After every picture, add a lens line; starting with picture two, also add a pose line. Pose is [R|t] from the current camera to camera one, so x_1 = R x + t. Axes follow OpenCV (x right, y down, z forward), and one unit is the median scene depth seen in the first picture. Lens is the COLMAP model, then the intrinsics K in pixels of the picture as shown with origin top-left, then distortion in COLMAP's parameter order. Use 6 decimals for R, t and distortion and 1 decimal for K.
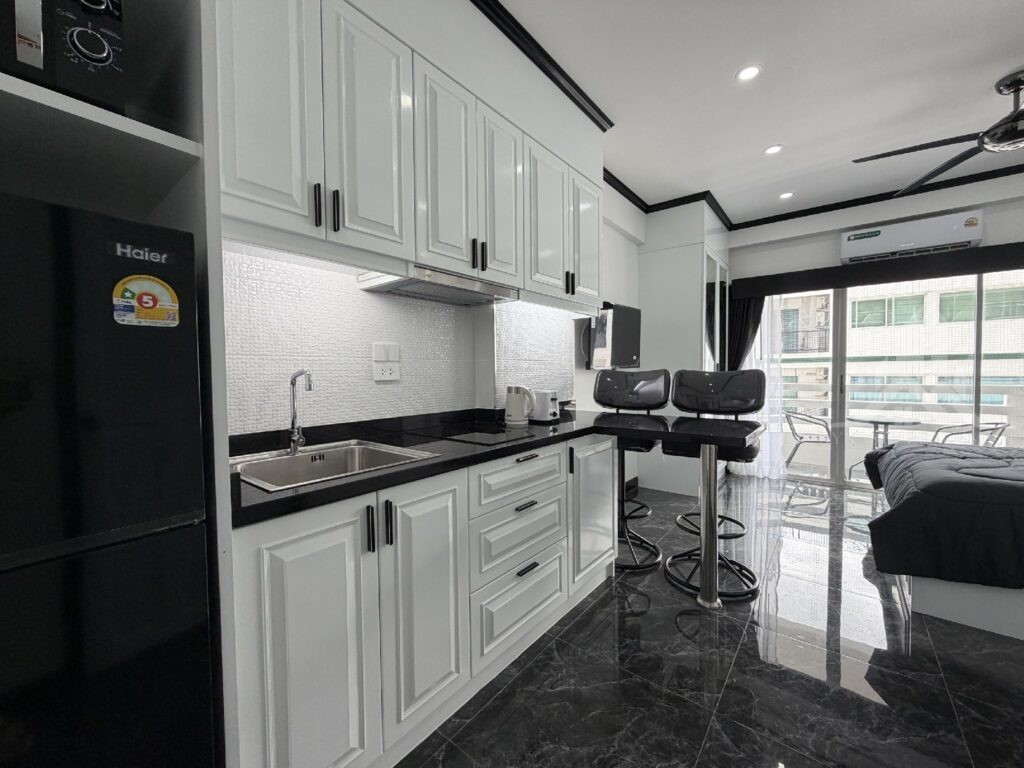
lens RADIAL K [[406.9, 0, 501.8], [0, 406.9, 384.5], [0, 0, 1]] dist [-0.005169, -0.000251]
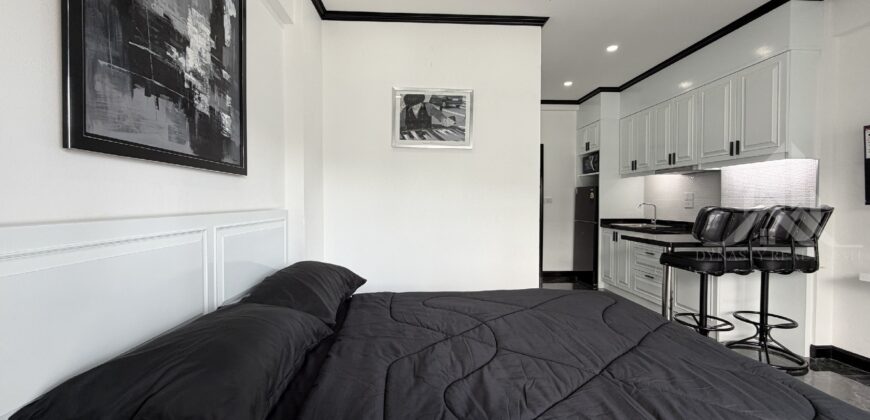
lens RADIAL K [[346.5, 0, 431.7], [0, 346.5, 206.8], [0, 0, 1]] dist [-0.002795, 0.000737]
pose [[-0.738023, 0.018375, -0.674525, 2.620815], [-0.013918, 0.999002, 0.042442, -0.090939], [0.674632, 0.040711, -0.737031, 1.649663]]
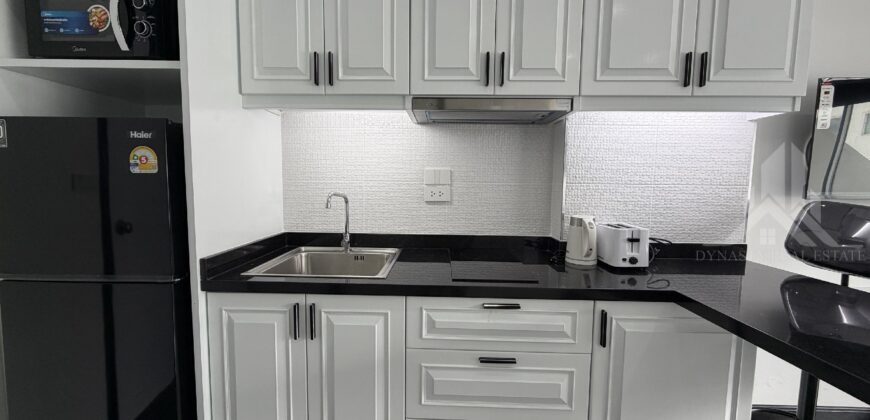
lens RADIAL K [[346.5, 0, 432.3], [0, 346.5, 210.4], [0, 0, 1]] dist [-0.002795, 0.000737]
pose [[0.615974, 0.081983, -0.783489, 0.494822], [-0.042671, 0.996582, 0.070733, -0.057575], [0.786610, -0.010138, 0.617367, 0.427614]]
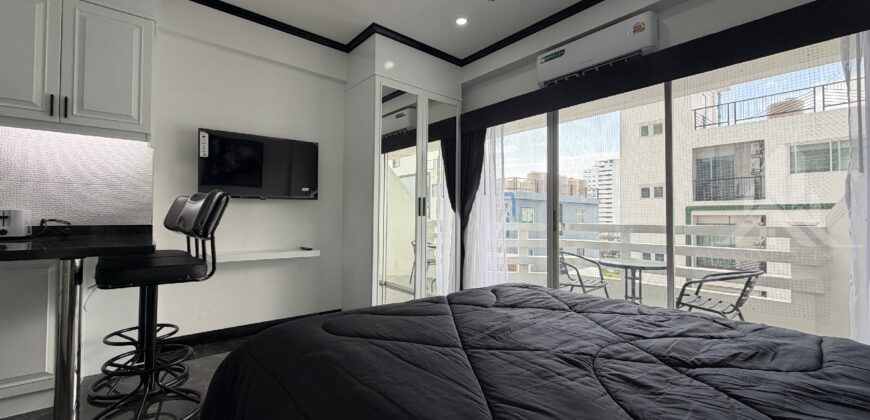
lens RADIAL K [[346.5, 0, 431.9], [0, 346.5, 208.9], [0, 0, 1]] dist [-0.002795, 0.000737]
pose [[0.981063, 0.010412, -0.193408, 1.746645], [-0.021756, 0.998159, -0.056619, 0.057046], [0.192463, 0.059754, 0.979483, 0.455883]]
